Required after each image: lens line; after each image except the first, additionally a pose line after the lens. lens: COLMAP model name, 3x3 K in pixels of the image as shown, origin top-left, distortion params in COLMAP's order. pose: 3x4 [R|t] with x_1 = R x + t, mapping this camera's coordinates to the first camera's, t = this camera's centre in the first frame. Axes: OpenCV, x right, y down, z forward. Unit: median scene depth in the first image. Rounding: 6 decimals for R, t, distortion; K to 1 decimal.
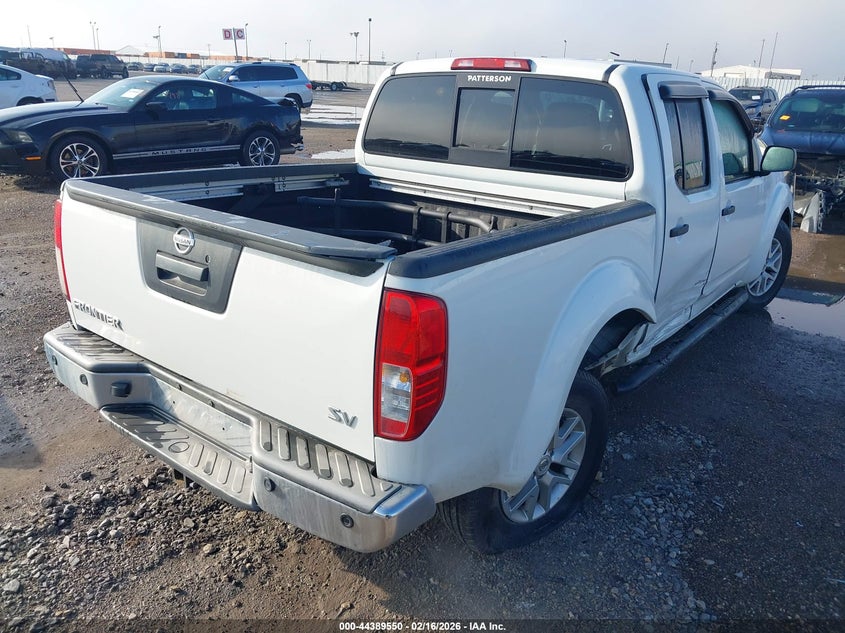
lens RADIAL K [[664.1, 0, 420.1], [0, 664.1, 315.9], [0, 0, 1]] dist [-0.003158, -0.026768]
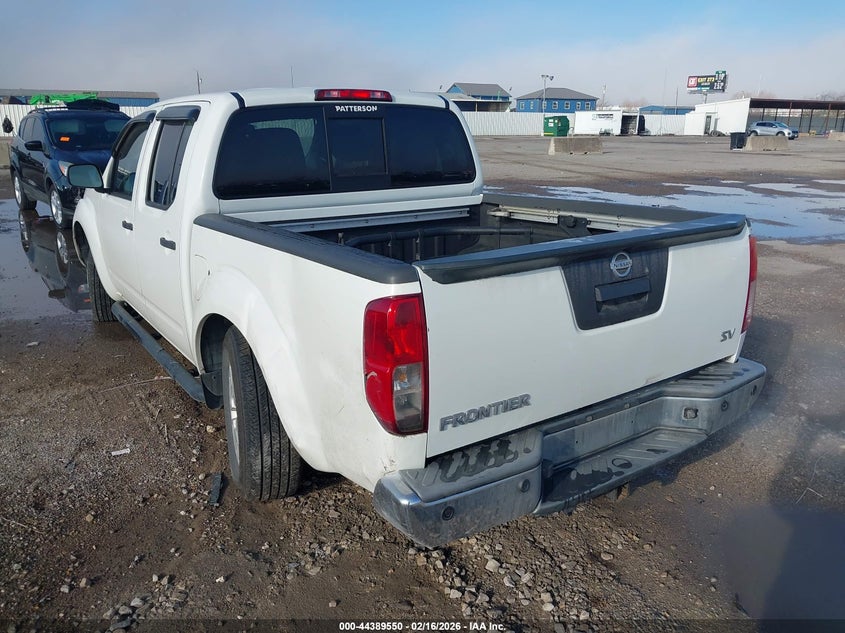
lens RADIAL K [[664.1, 0, 418.5], [0, 664.1, 320.8], [0, 0, 1]] dist [-0.003158, -0.026768]
pose [[0.313076, -0.309581, 0.897855, -0.948893], [0.328051, 0.922443, 0.203670, -0.233259], [-0.891272, 0.230778, 0.390353, 0.587735]]
